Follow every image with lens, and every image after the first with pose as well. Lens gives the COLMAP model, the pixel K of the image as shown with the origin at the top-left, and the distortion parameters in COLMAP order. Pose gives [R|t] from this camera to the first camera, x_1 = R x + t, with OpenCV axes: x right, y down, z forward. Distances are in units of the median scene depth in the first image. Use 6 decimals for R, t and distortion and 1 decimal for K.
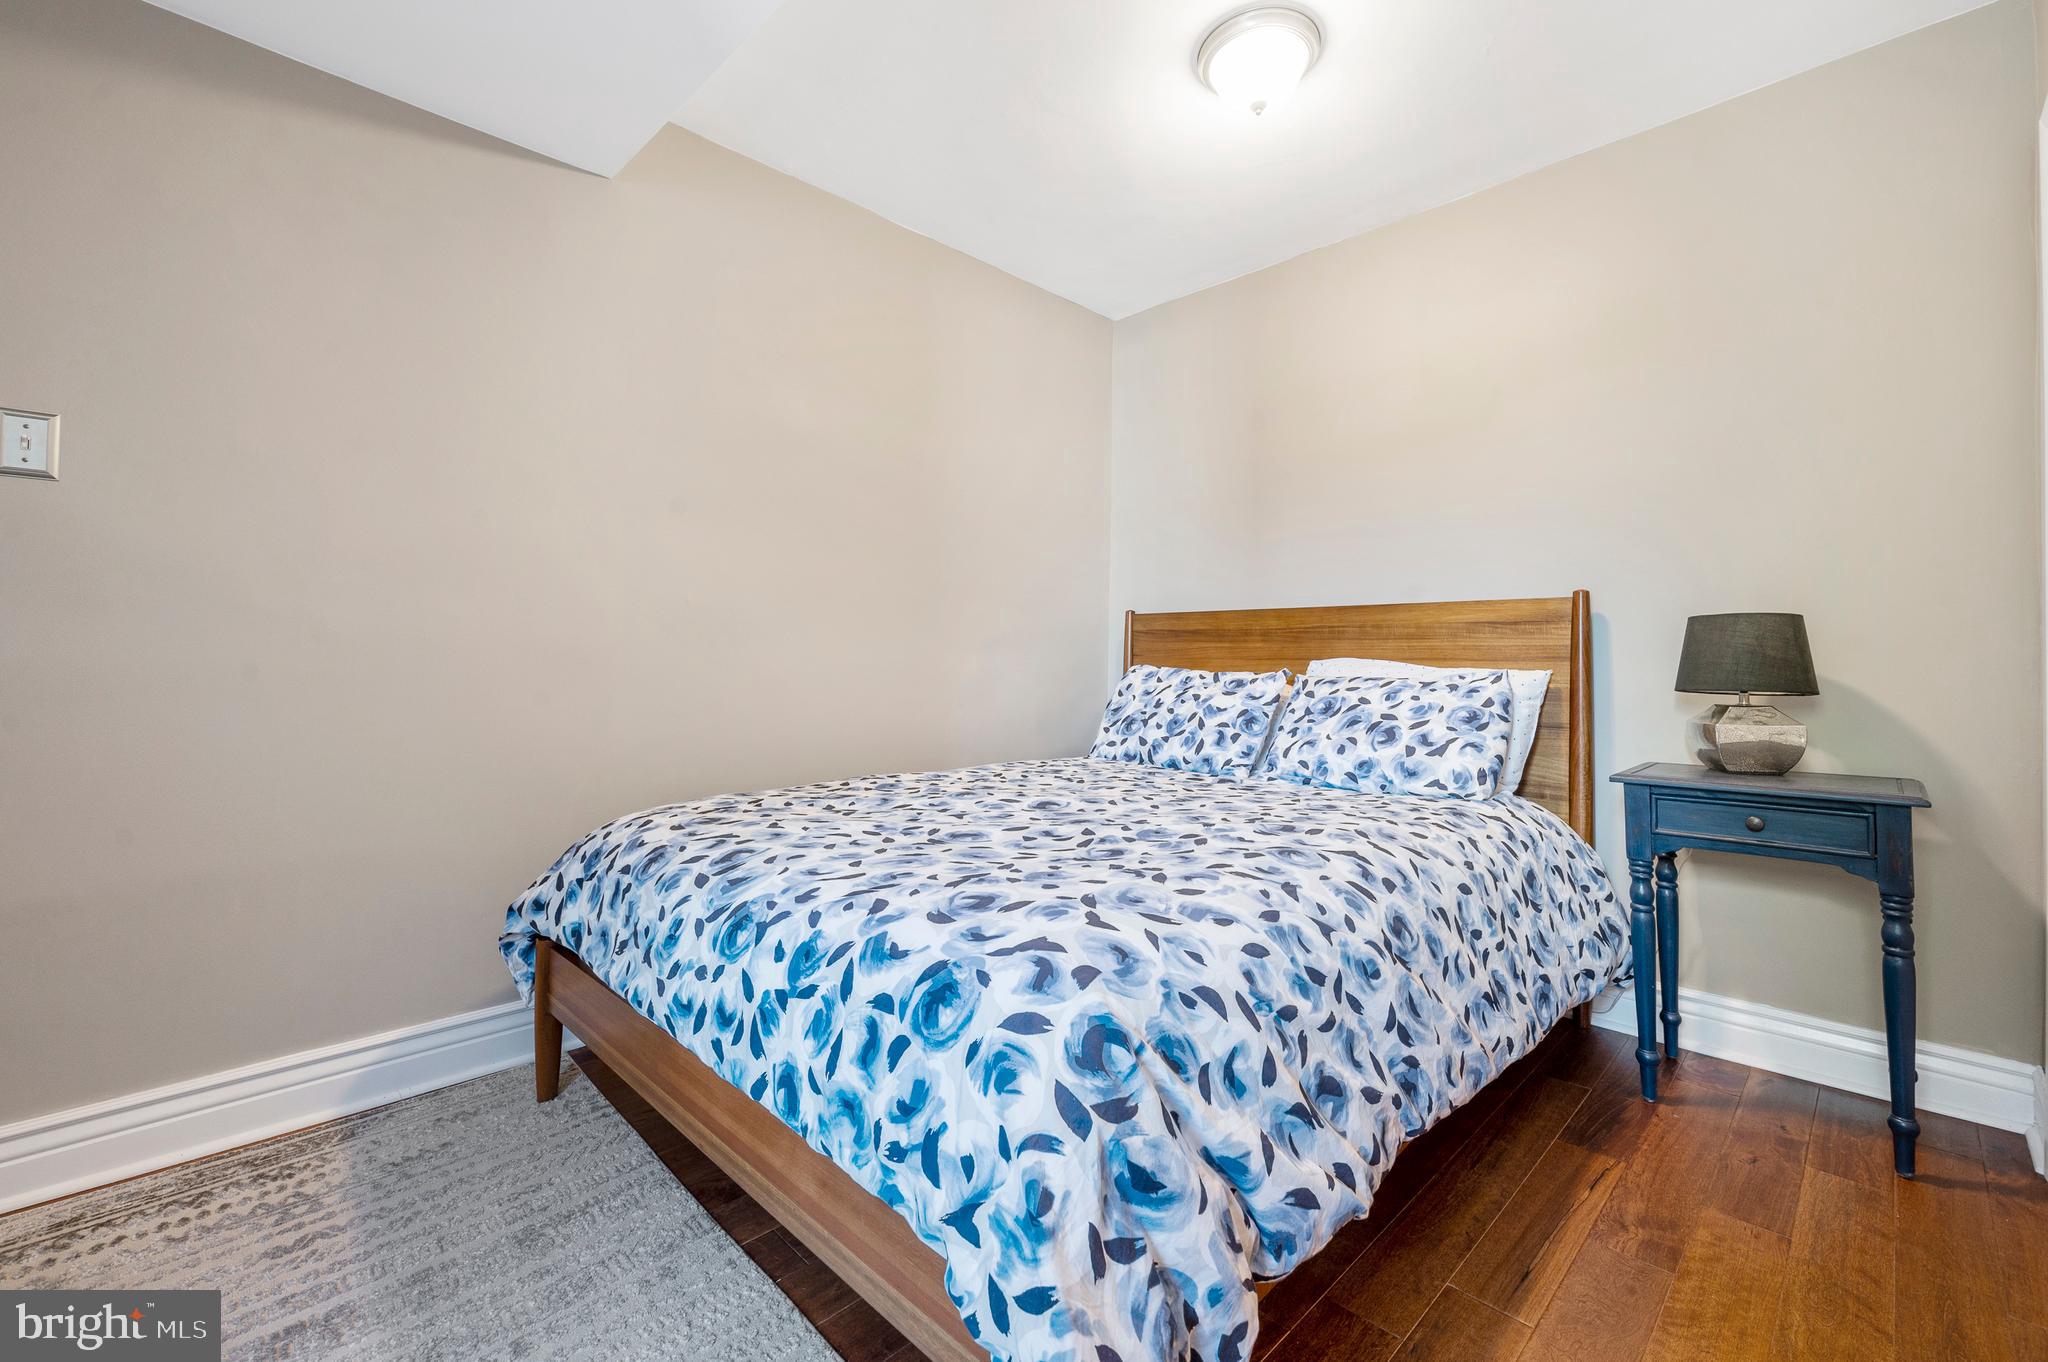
lens RADIAL K [[824.9, 0, 1025.2], [0, 824.9, 673.4], [0, 0, 1]] dist [-0.001287, -0.000546]
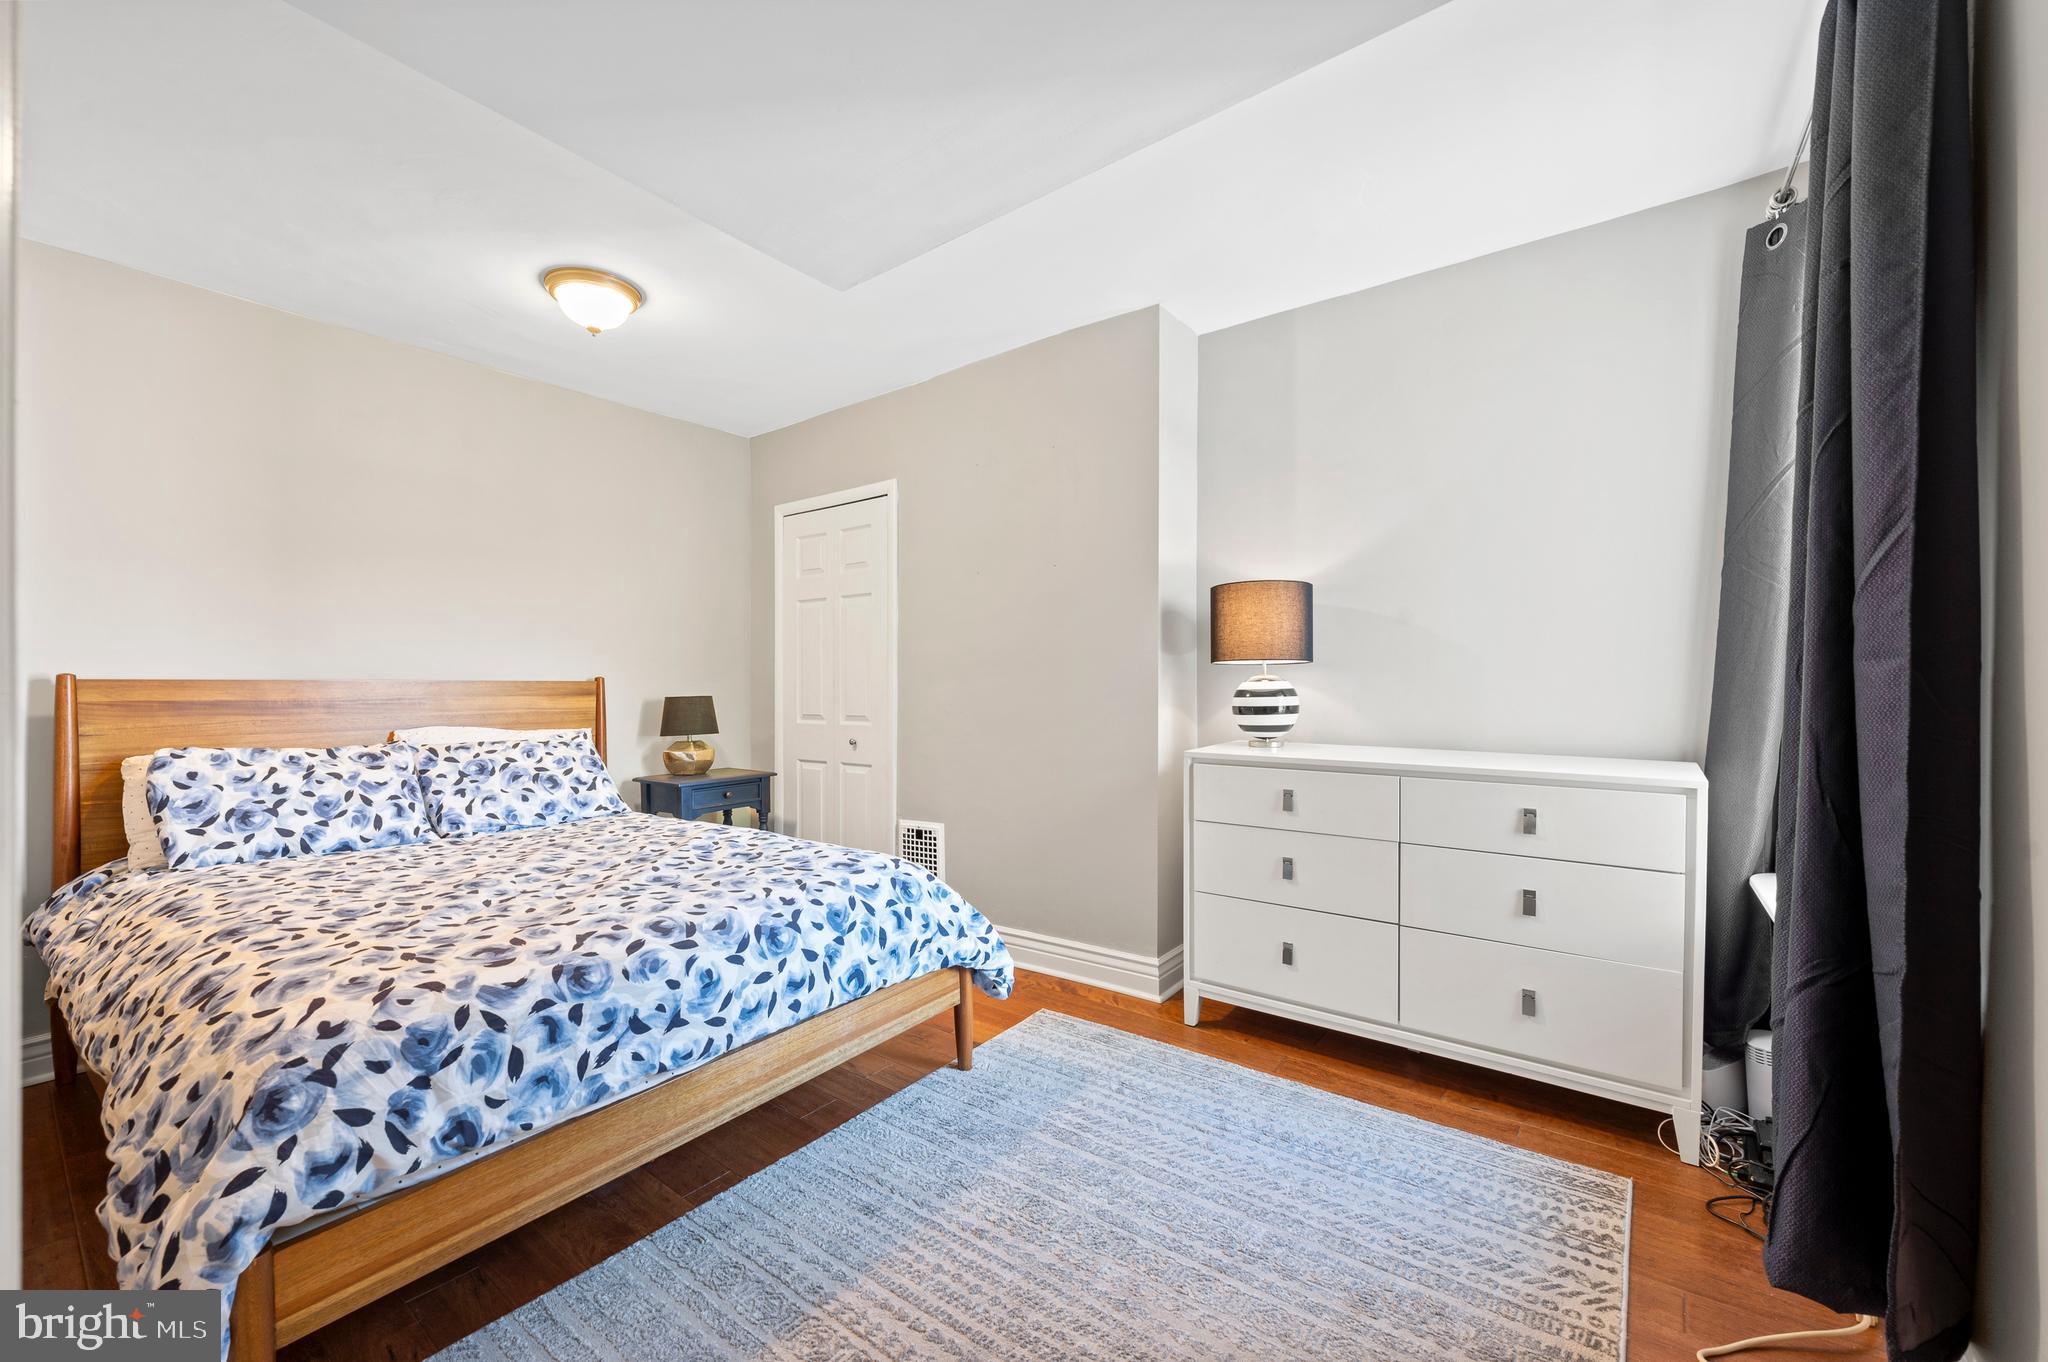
lens RADIAL K [[824.9, 0, 1028.2], [0, 824.9, 687.6], [0, 0, 1]] dist [-0.001287, -0.000546]
pose [[-0.144328, -0.013224, 0.989442, -1.189306], [0.014351, 0.999778, 0.015456, -0.106959], [-0.989426, 0.016430, -0.144106, 0.457028]]
